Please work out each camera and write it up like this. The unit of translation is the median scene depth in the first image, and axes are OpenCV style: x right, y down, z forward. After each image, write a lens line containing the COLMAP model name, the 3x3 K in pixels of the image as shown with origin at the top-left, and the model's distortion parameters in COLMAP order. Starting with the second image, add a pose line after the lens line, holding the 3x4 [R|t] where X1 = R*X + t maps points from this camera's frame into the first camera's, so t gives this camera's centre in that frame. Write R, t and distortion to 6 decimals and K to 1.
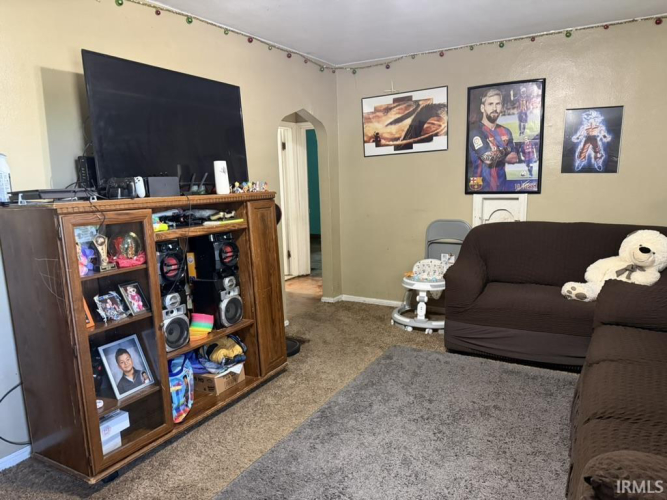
lens RADIAL K [[476.4, 0, 333.5], [0, 476.4, 250.0], [0, 0, 1]] dist [0.145631, -0.254305]
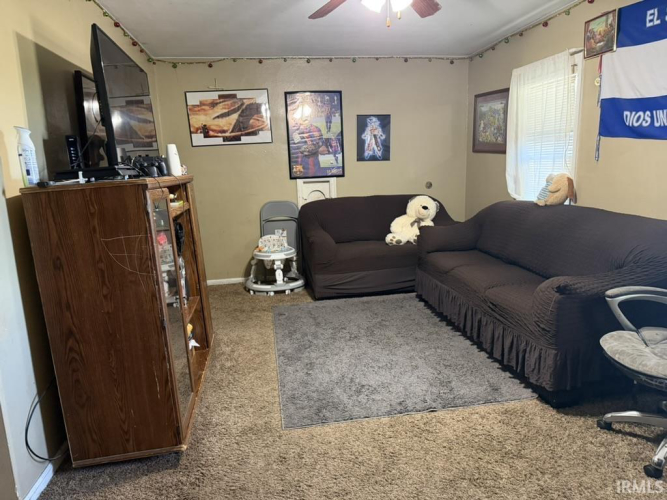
lens RADIAL K [[476.4, 0, 333.5], [0, 476.4, 250.0], [0, 0, 1]] dist [0.145631, -0.254305]
pose [[0.767705, -0.119293, 0.629602, -0.456916], [0.119898, 0.991908, 0.041743, 0.027381], [-0.629487, 0.043442, 0.775796, -0.013170]]
